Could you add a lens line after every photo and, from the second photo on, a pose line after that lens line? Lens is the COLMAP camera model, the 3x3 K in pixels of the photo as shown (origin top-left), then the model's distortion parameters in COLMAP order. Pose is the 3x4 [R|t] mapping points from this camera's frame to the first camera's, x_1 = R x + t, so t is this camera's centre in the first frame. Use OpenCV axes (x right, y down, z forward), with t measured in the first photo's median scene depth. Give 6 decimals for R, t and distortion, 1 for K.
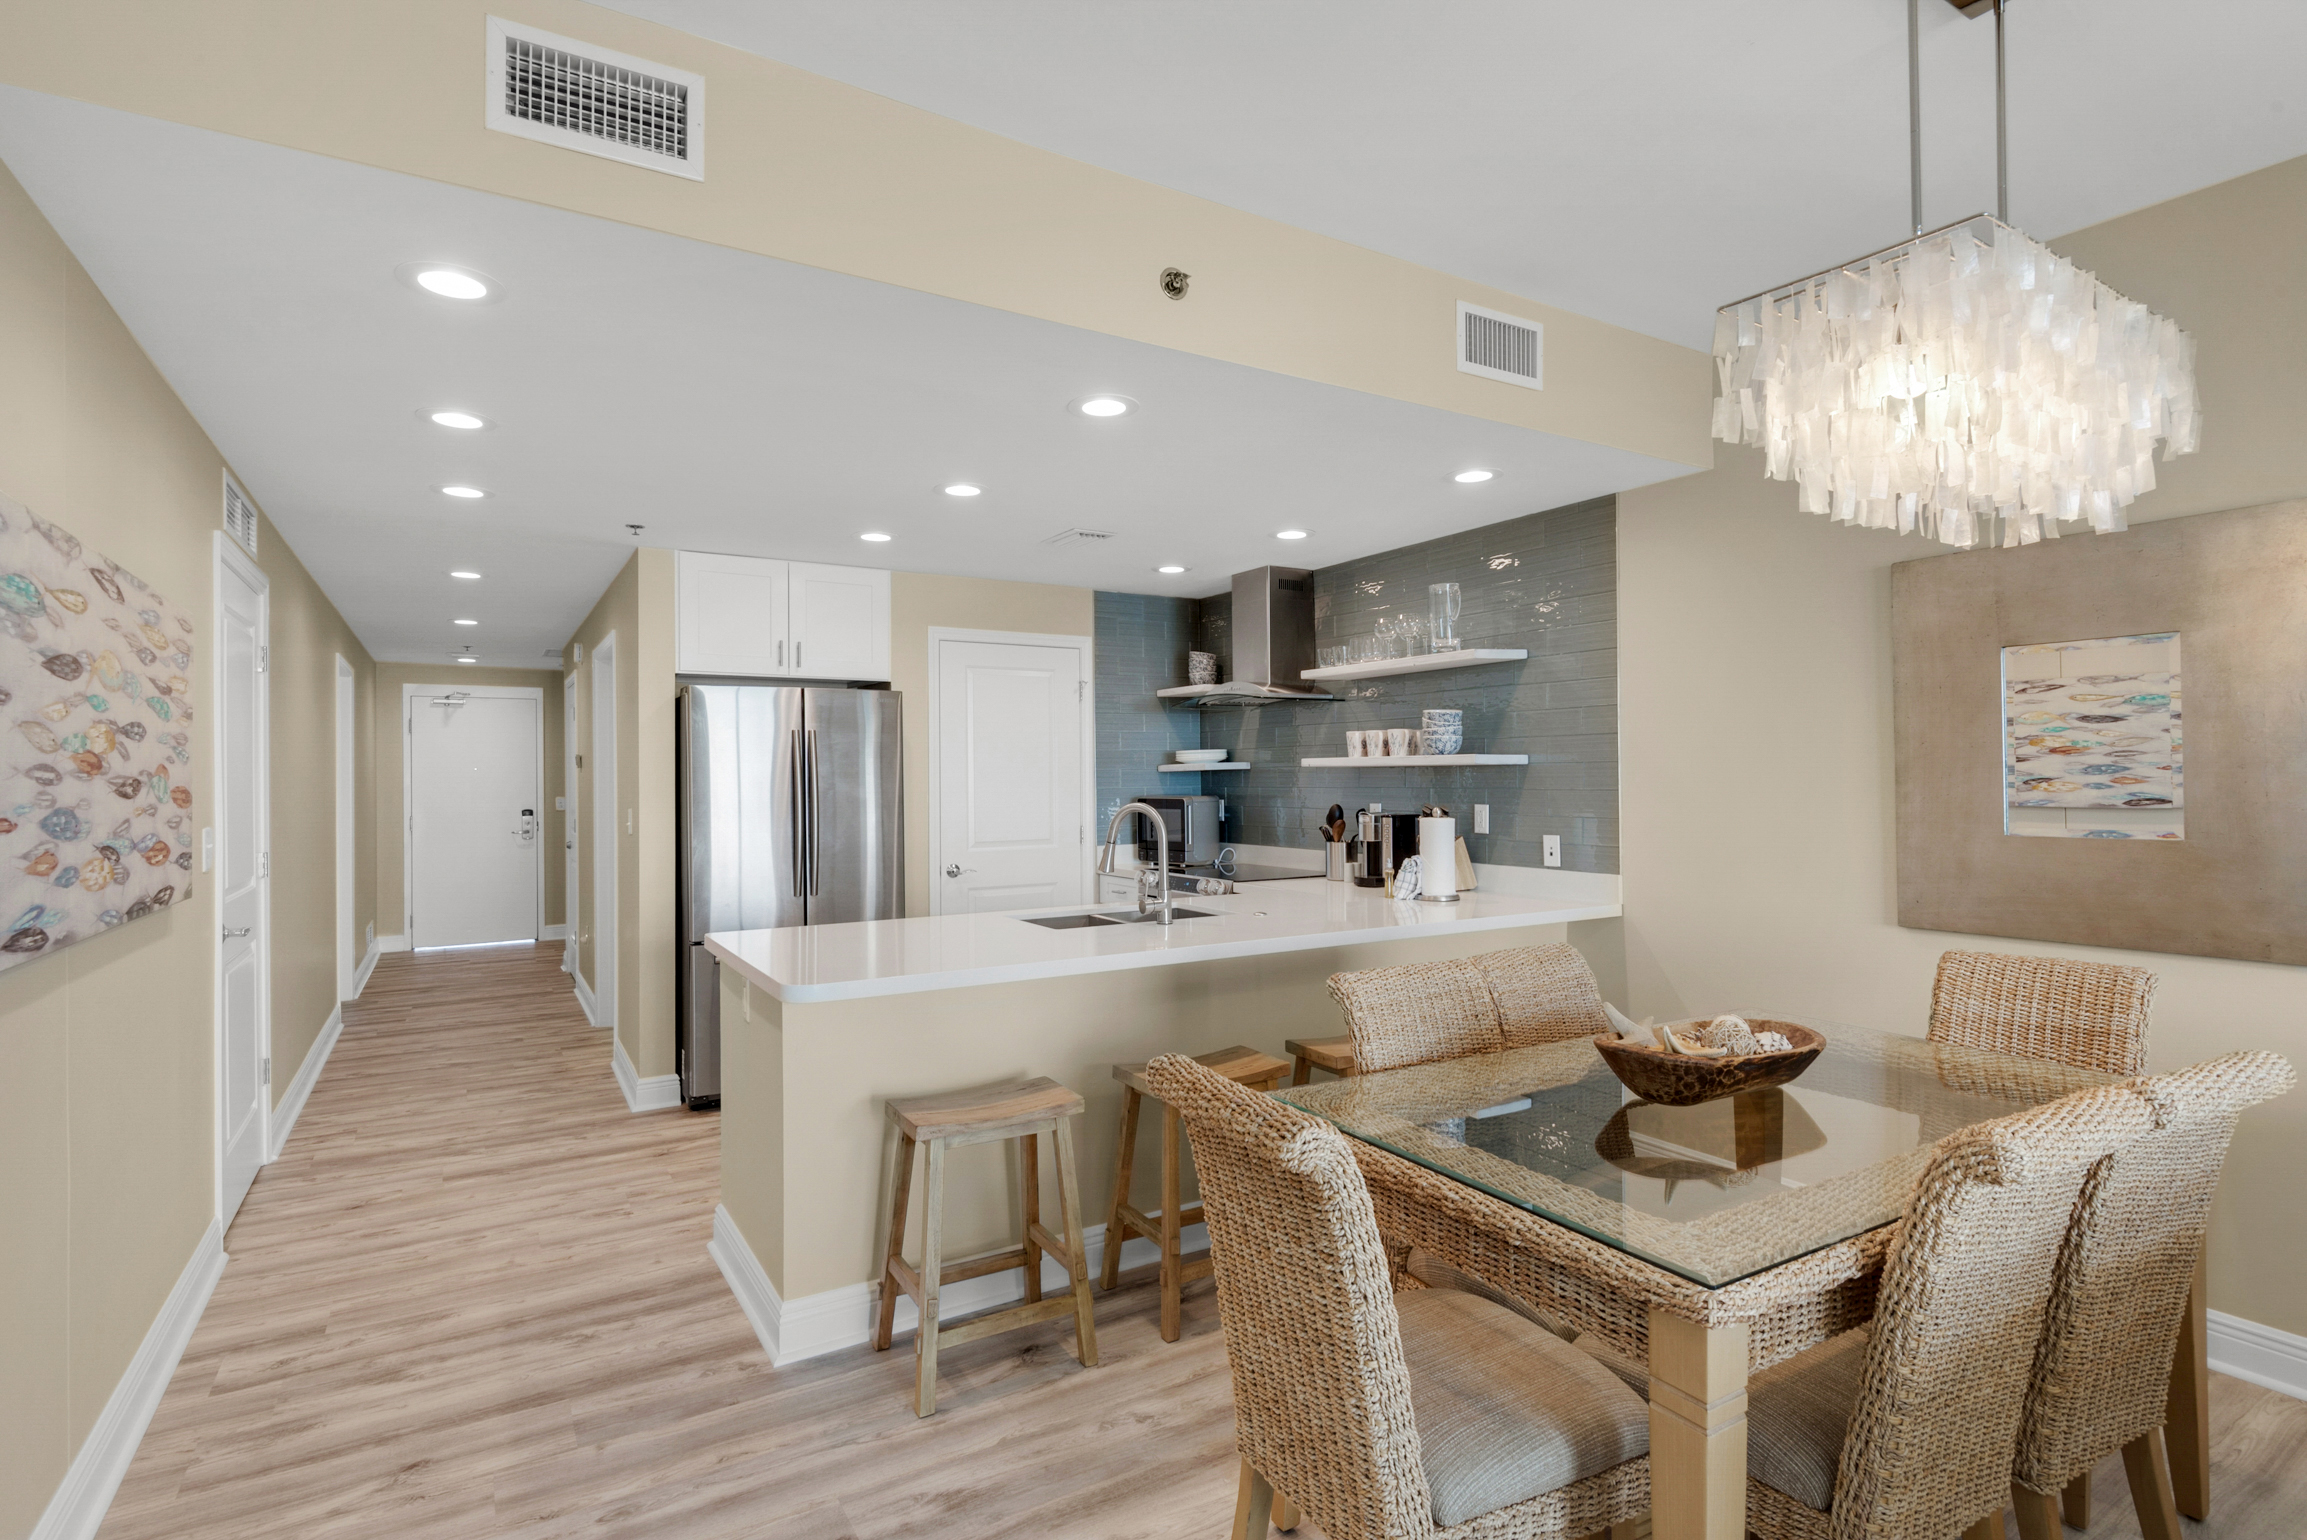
lens RADIAL K [[1153.2, 0, 1156.2], [0, 1153.2, 771.3], [0, 0, 1]] dist [0.017365, -0.027815]
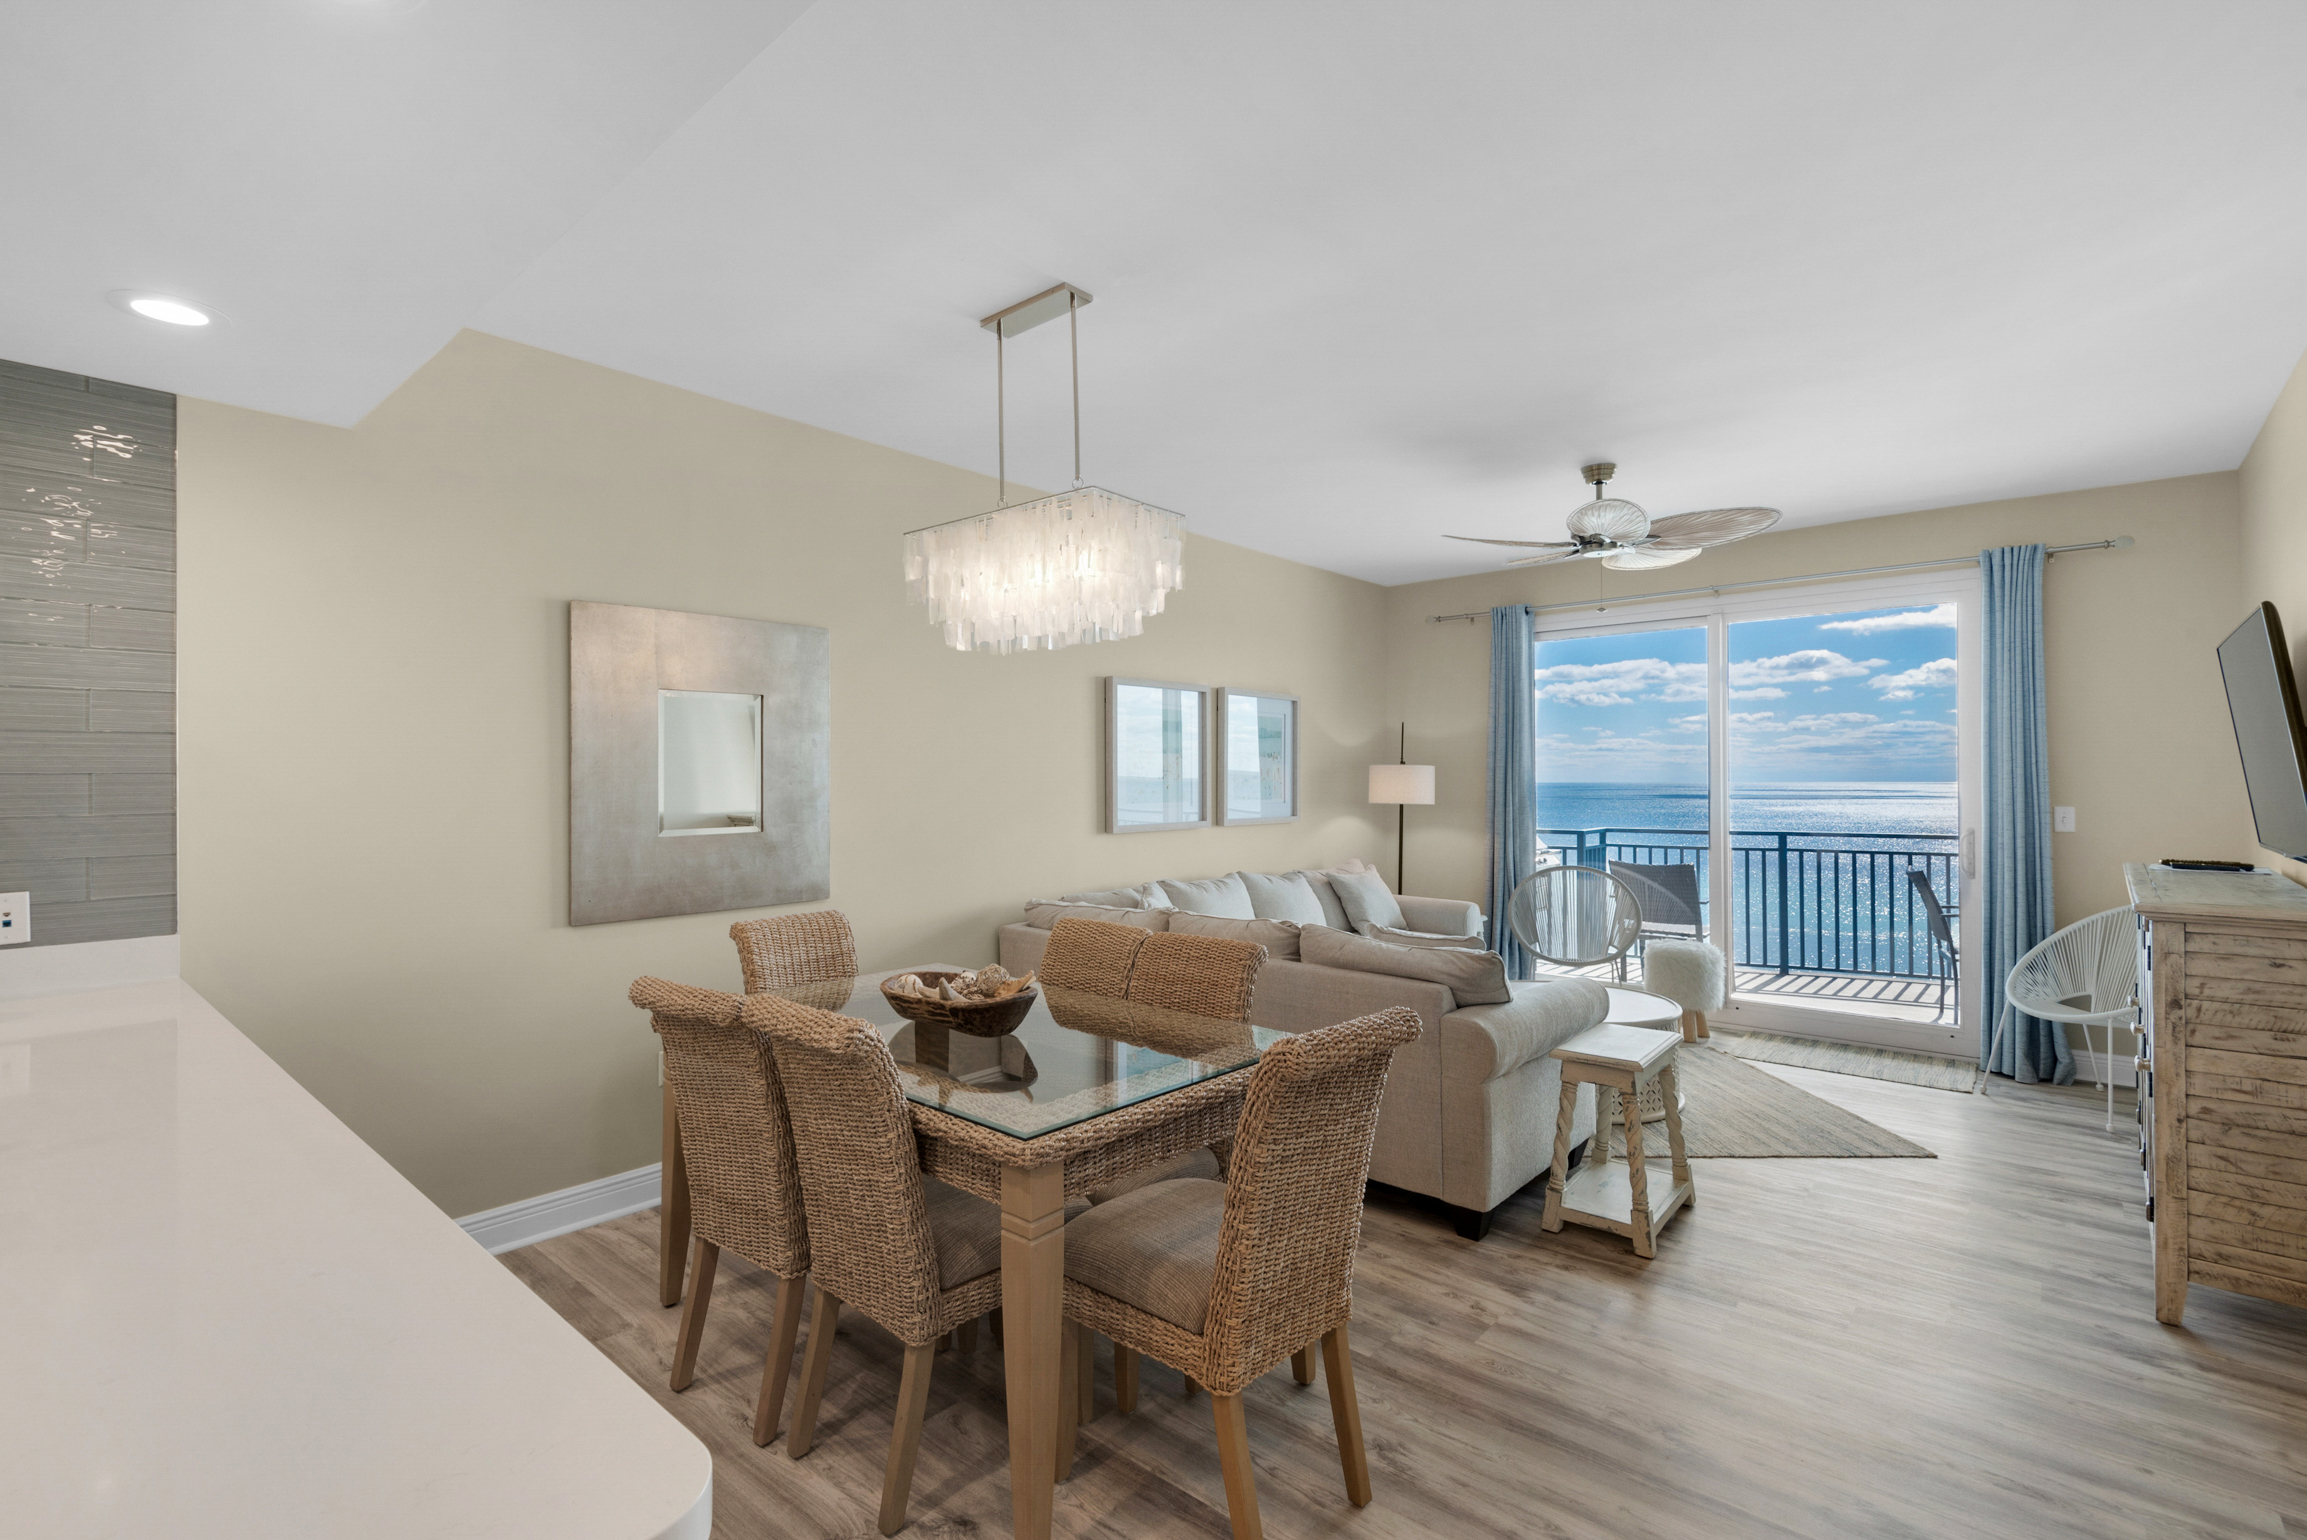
lens RADIAL K [[1050.7, 0, 1166.7], [0, 1050.7, 769.0], [0, 0, 1]] dist [-0.000772, -0.000139]
pose [[-0.317933, 0.018928, 0.947924, -0.348746], [0.003246, 0.999817, -0.018875, 0.002623], [-0.948108, -0.002924, -0.317936, 0.544882]]
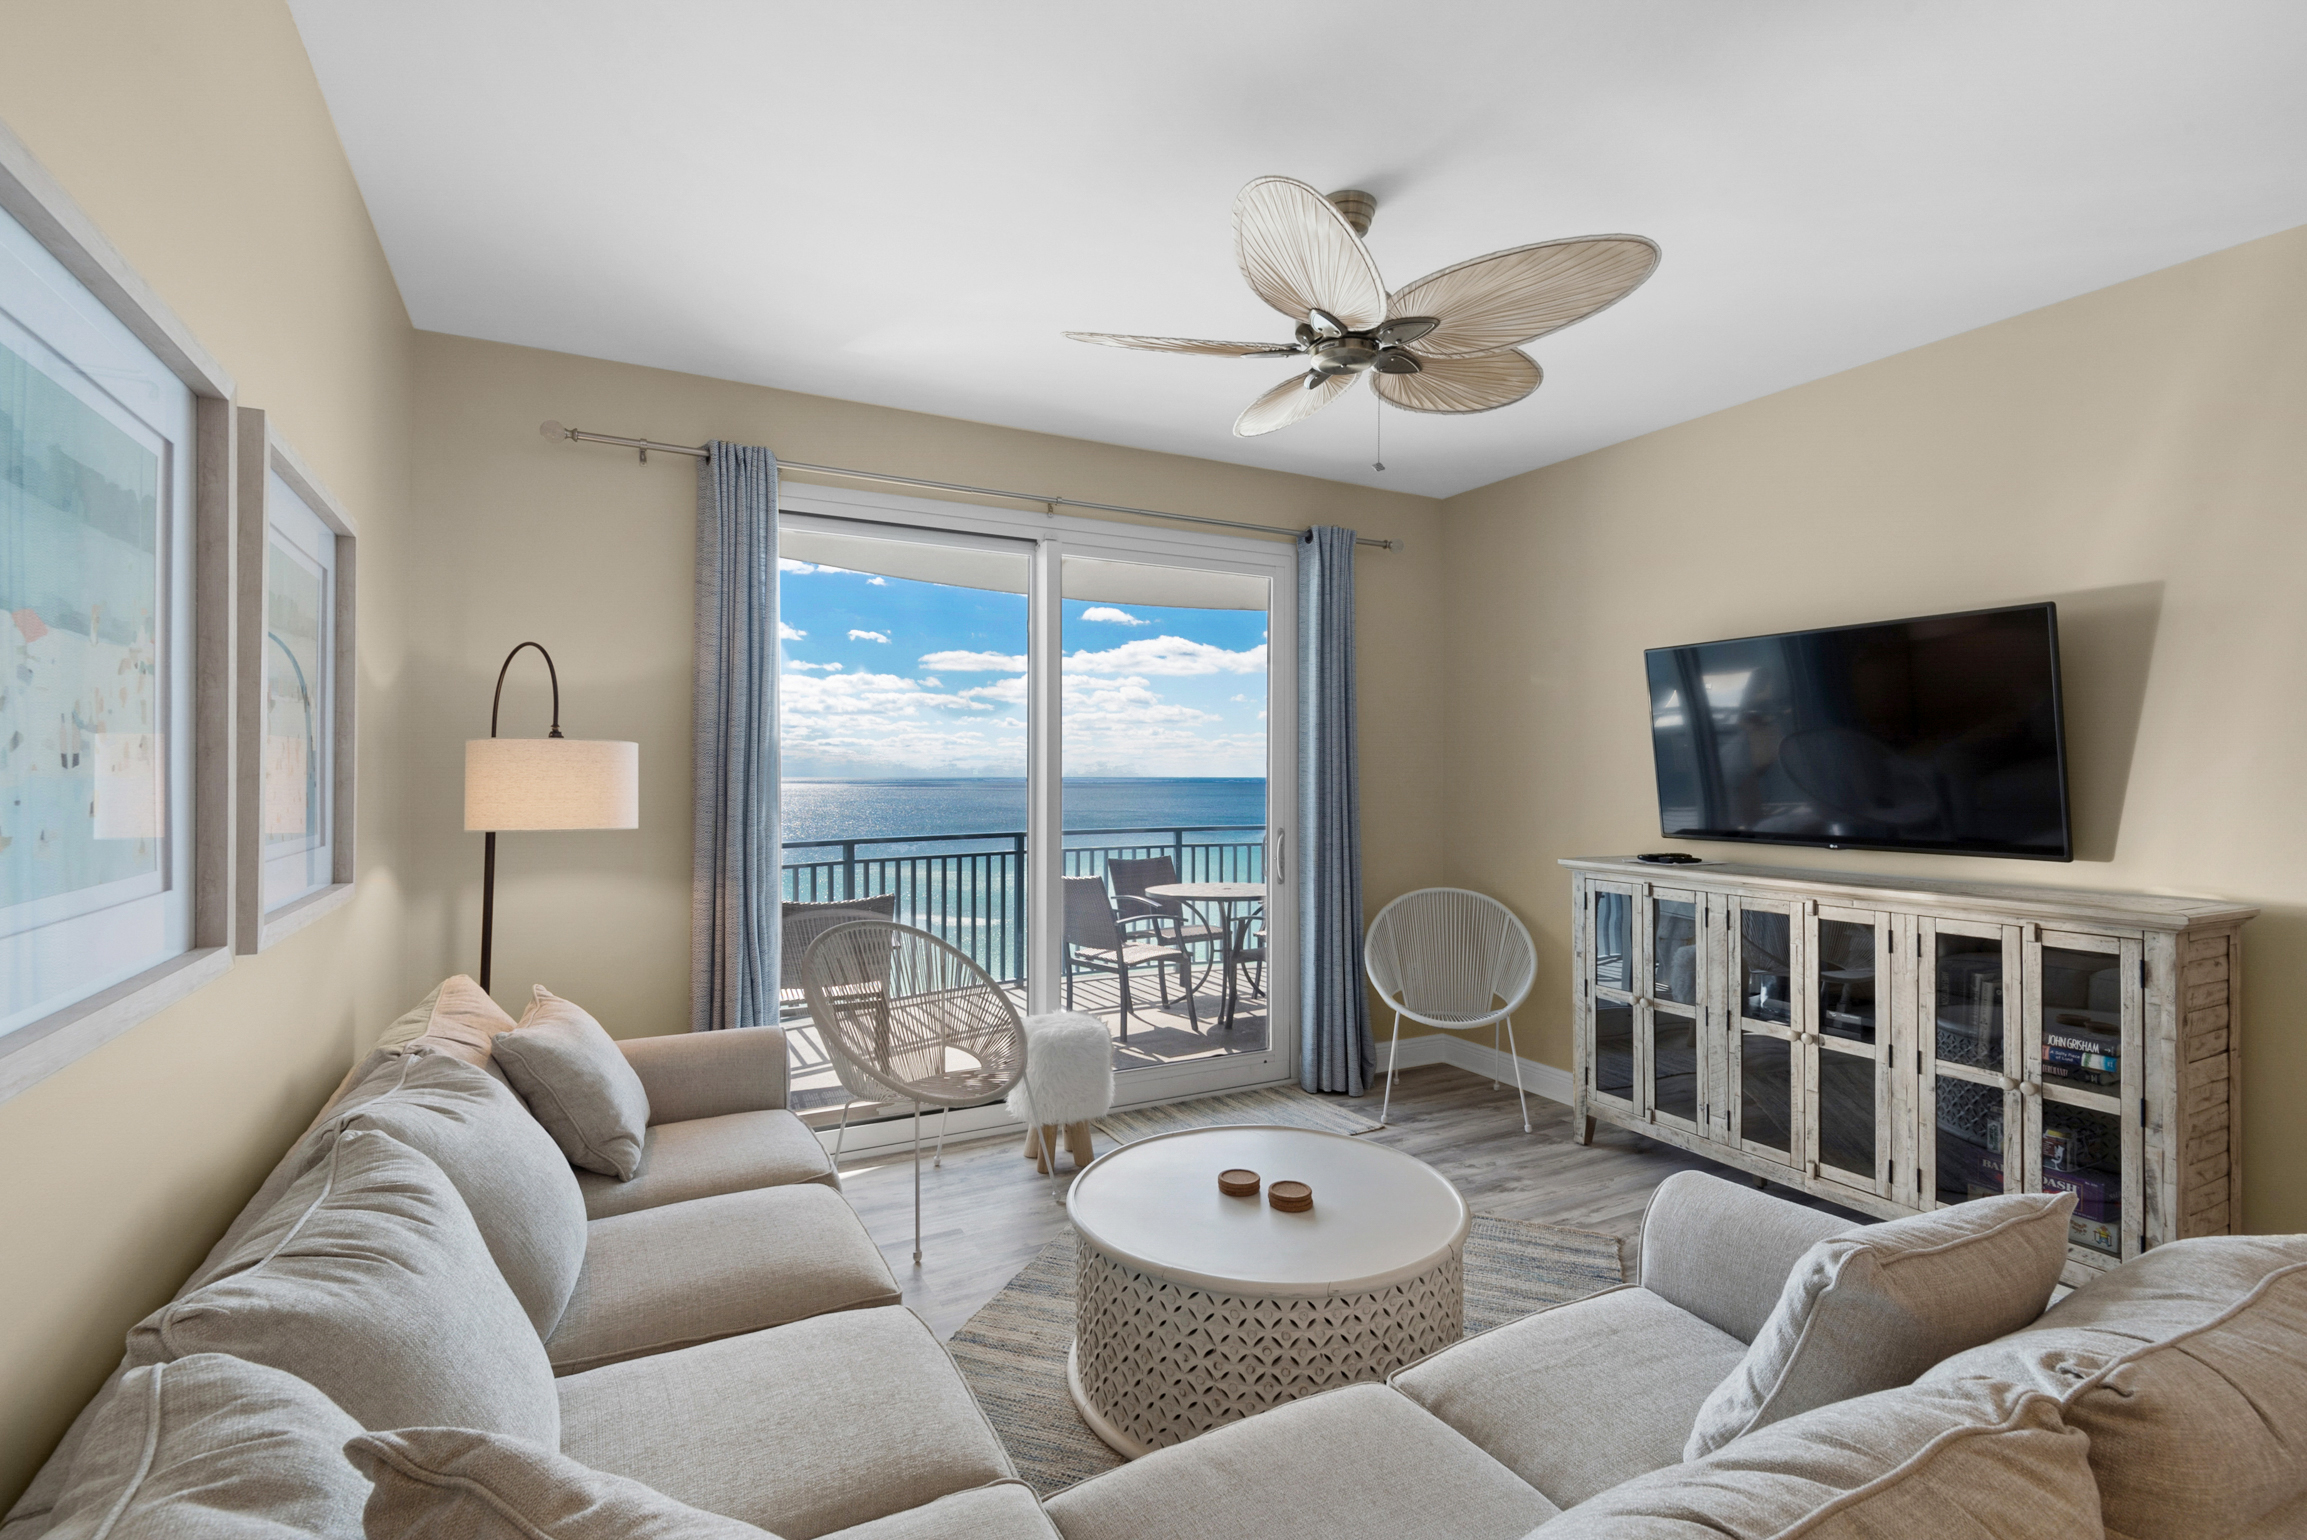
lens RADIAL K [[1060.2, 0, 1153.3], [0, 1060.2, 776.6], [0, 0, 1]] dist [0.018584, -0.000431]
pose [[-0.999178, 0.006342, 0.040040, 0.463509], [0.006427, 0.999977, 0.001991, -0.005873], [-0.040026, 0.002246, -0.999196, 0.415811]]
